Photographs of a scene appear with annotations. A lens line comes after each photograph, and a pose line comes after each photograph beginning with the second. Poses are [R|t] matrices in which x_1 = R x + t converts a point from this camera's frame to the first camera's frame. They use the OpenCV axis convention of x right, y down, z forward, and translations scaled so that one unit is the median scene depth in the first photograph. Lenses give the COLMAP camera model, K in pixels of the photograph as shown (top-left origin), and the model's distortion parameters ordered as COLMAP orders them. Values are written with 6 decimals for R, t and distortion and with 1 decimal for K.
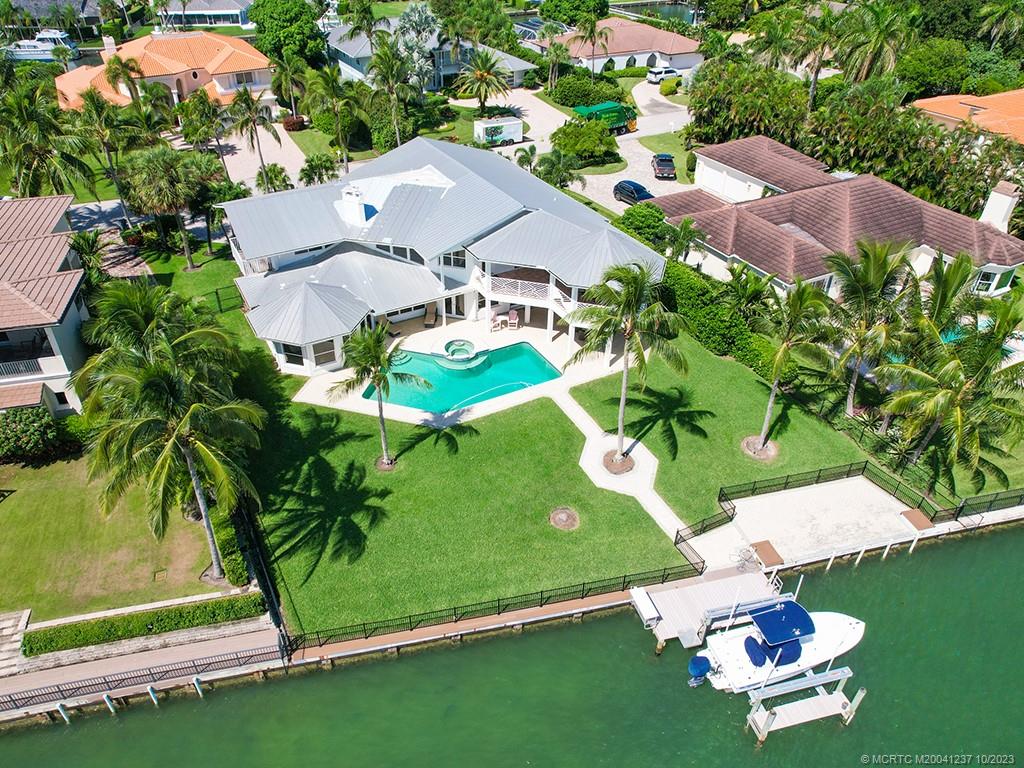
lens RADIAL K [[737.6, 0, 477.7], [0, 737.6, 386.5], [0, 0, 1]] dist [-0.069514, 0.062402]
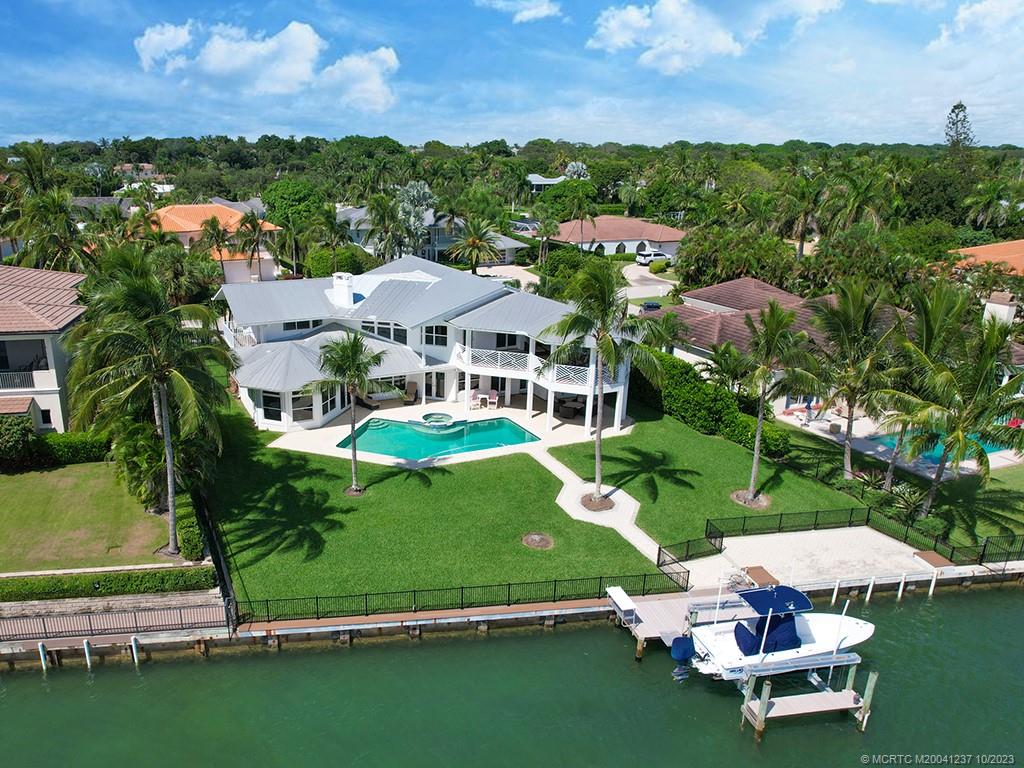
lens RADIAL K [[782.3, 0, 406.2], [0, 782.3, 404.3], [0, 0, 1]] dist [-0.075181, 0.072915]
pose [[0.995758, 0.032929, -0.085922, 0.025709], [-0.056666, 0.955148, -0.290656, 0.263428], [0.072497, 0.294292, 0.952962, -0.010470]]
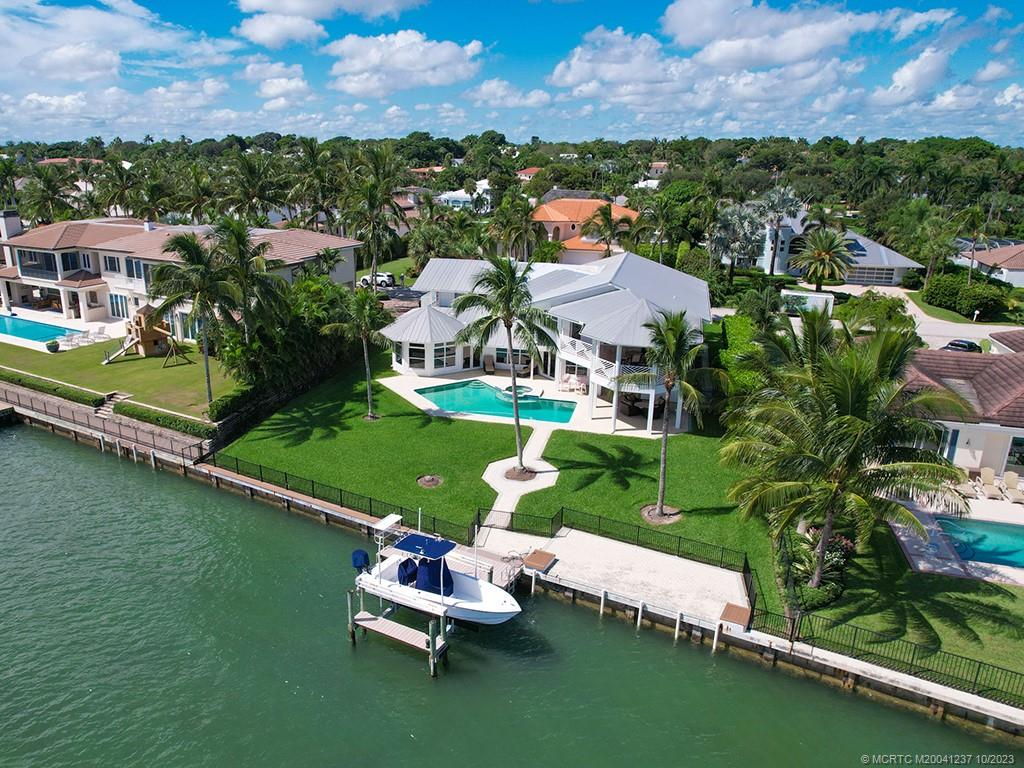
lens RADIAL K [[750.0, 0, 434.3], [0, 750.0, 416.1], [0, 0, 1]] dist [-0.065092, 0.061712]
pose [[0.706785, 0.244779, -0.663731, 0.723368], [-0.412547, 0.904792, -0.105626, 0.175364], [0.574683, 0.348475, 0.740476, 0.104407]]
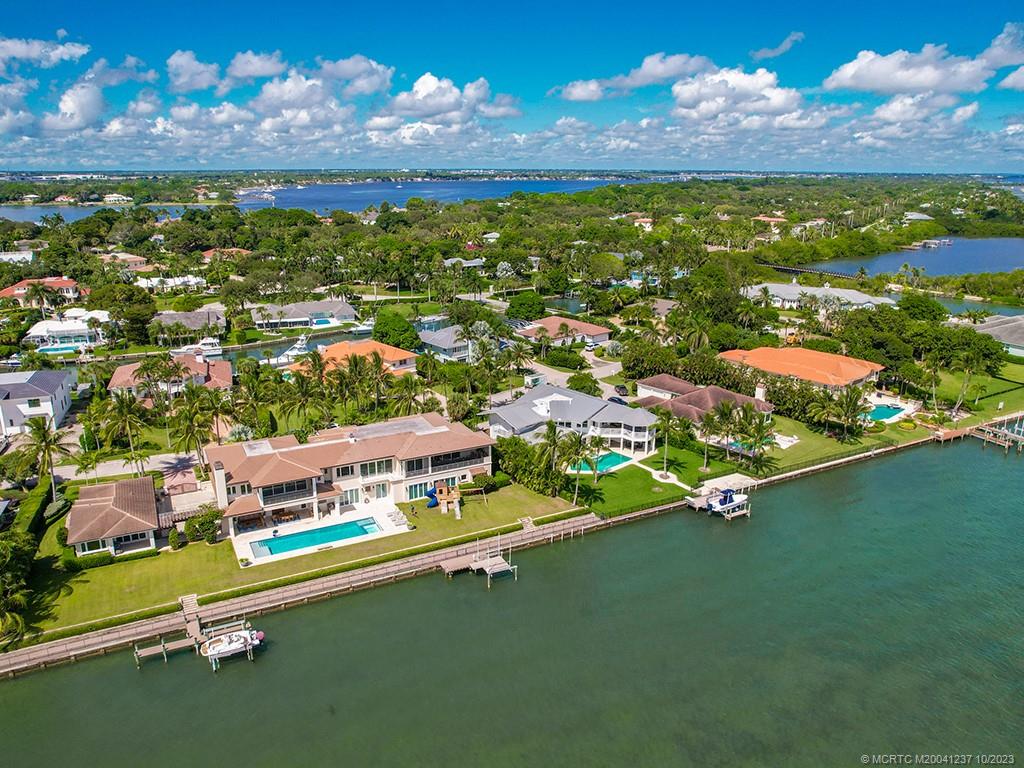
lens RADIAL K [[737.6, 0, 477.7], [0, 737.6, 386.5], [0, 0, 1]] dist [-0.069514, 0.062402]
pose [[0.976188, -0.065975, 0.206650, -1.087942], [0.129300, 0.941872, -0.310094, 0.550912], [-0.174180, 0.329430, 0.927975, -1.695277]]
